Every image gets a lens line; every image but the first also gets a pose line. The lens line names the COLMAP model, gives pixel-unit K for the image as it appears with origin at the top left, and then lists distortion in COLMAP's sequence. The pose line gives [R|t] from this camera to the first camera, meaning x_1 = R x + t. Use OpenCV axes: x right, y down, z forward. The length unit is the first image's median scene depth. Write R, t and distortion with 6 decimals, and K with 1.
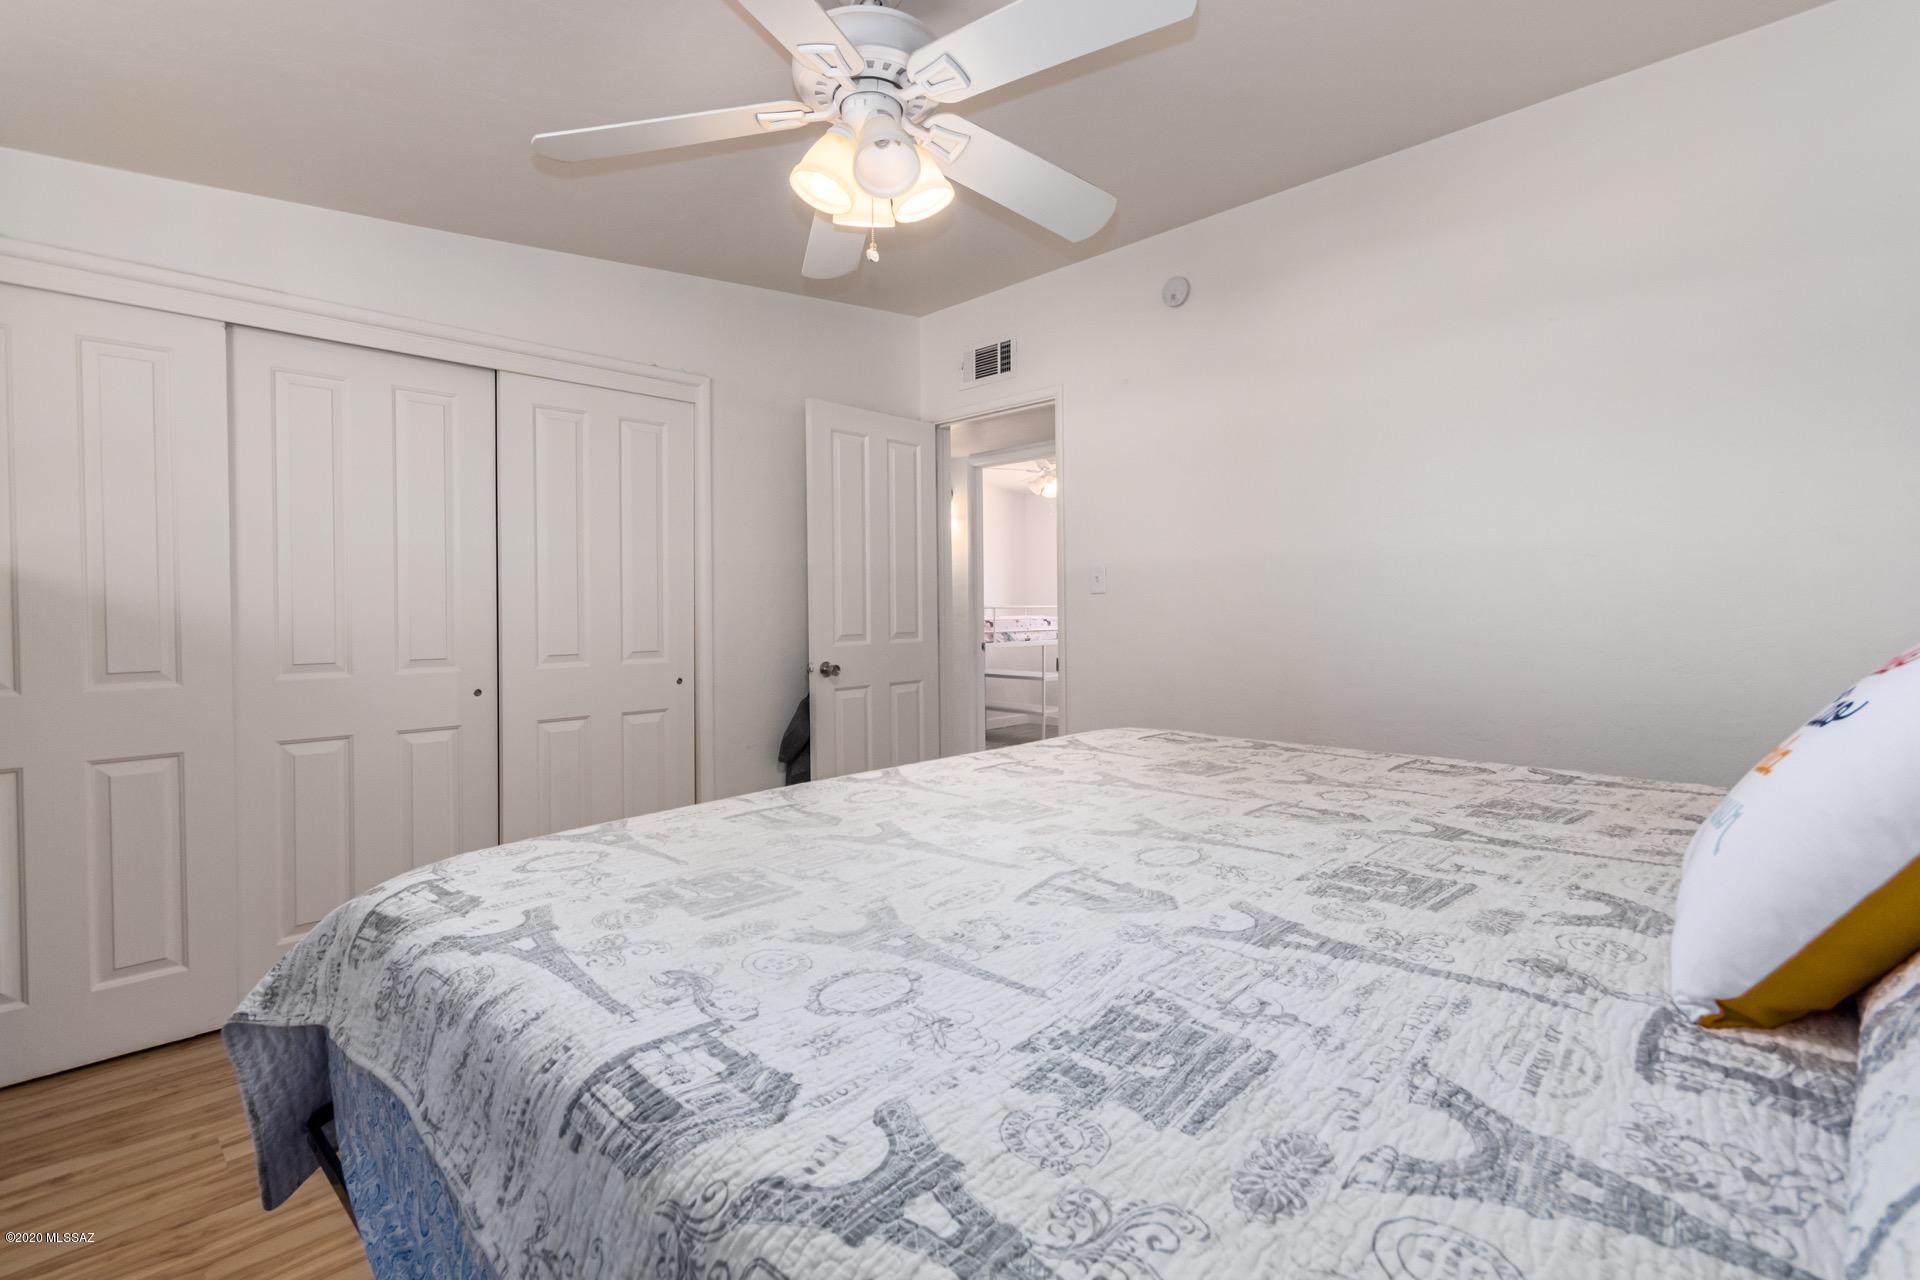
lens RADIAL K [[909.9, 0, 960.0], [0, 909.9, 640.0], [0, 0, 1]] dist [0.002102, 0.000663]
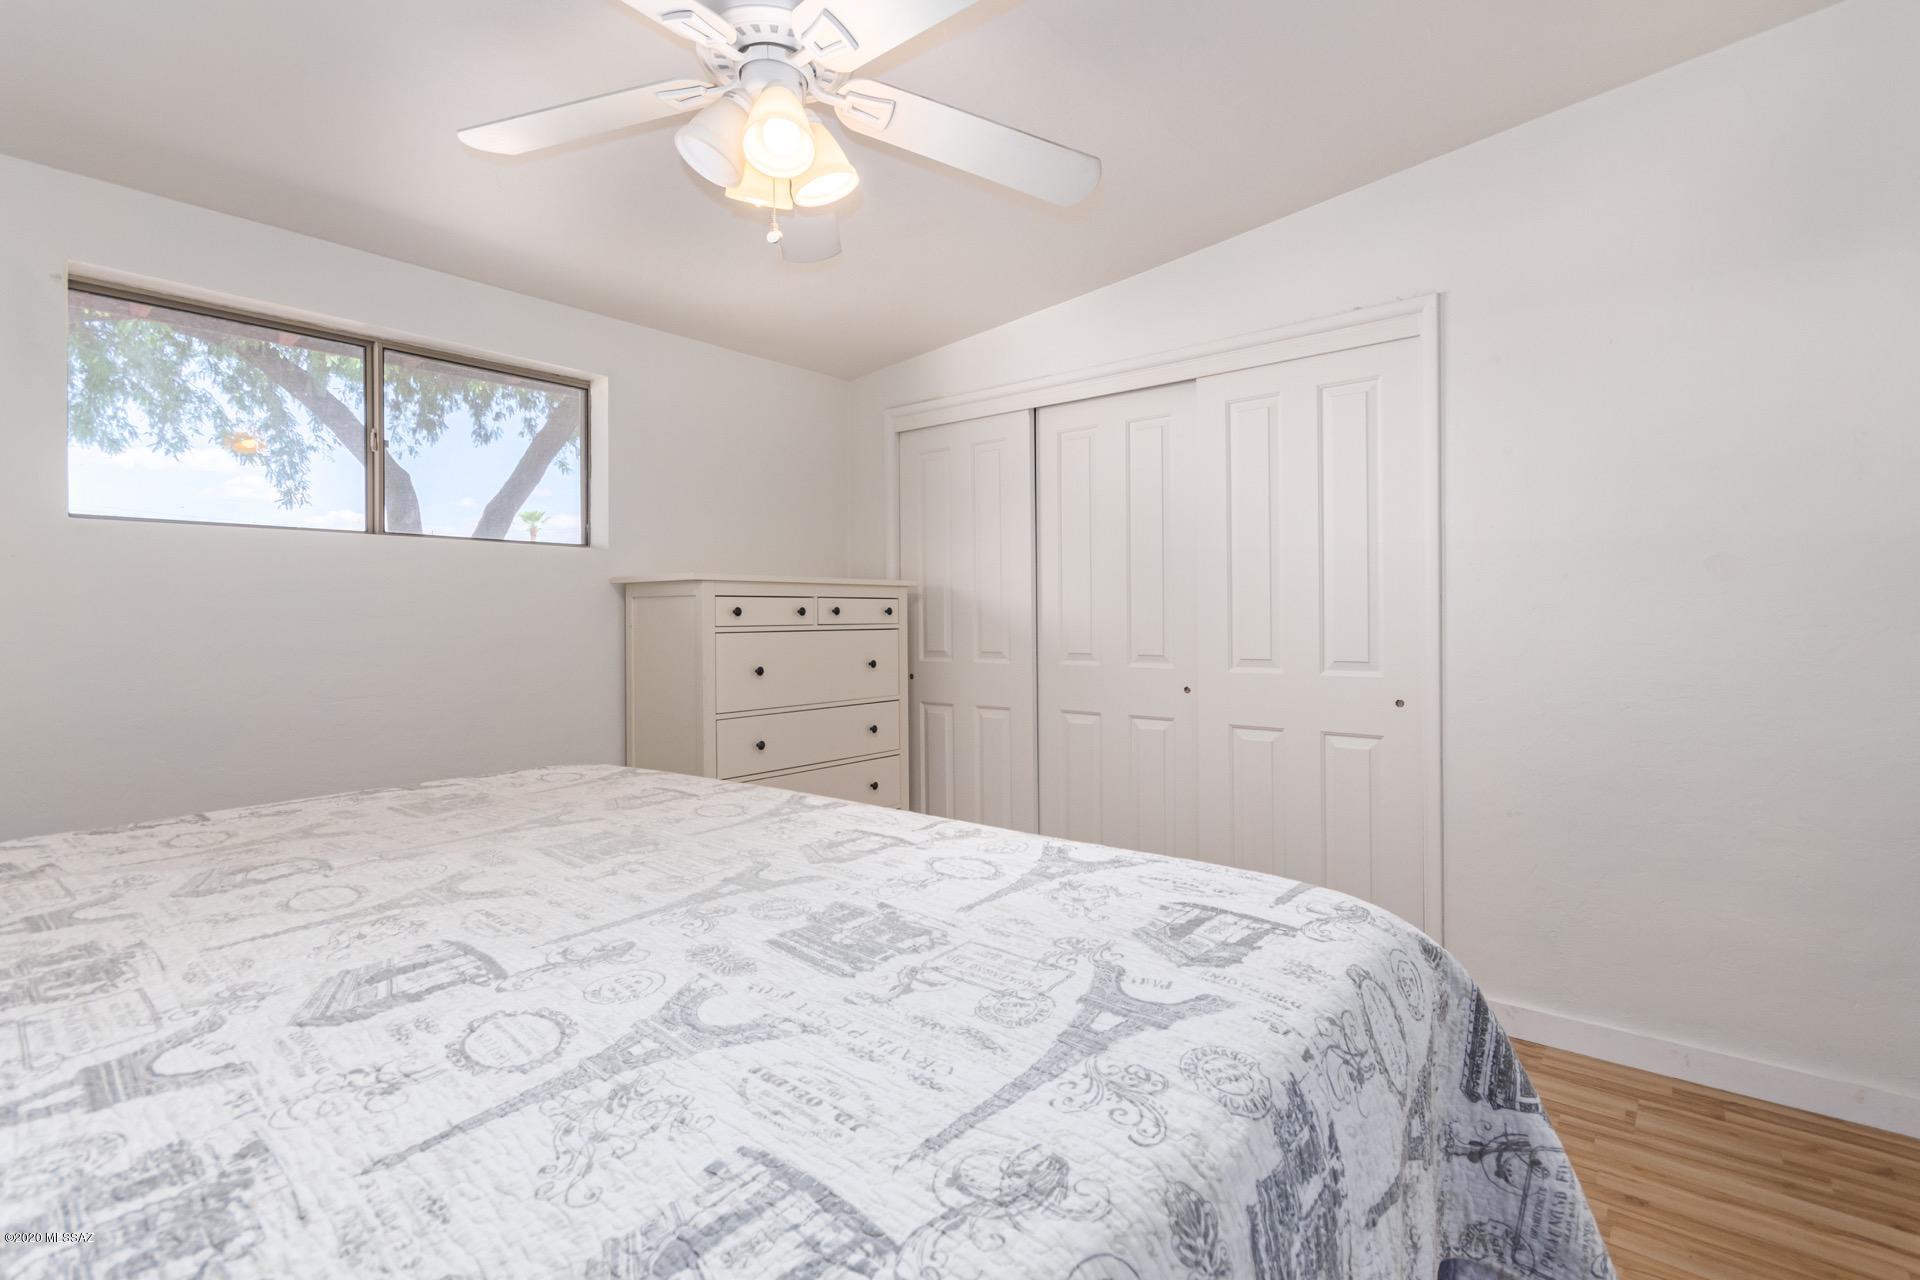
lens RADIAL K [[909.9, 0, 960.0], [0, 909.9, 640.0], [0, 0, 1]] dist [0.002102, 0.000663]
pose [[-0.032130, 0.023935, -0.999197, 0.679620], [-0.022834, 0.999435, 0.024675, -0.024958], [0.999223, 0.023608, -0.031565, 1.323716]]
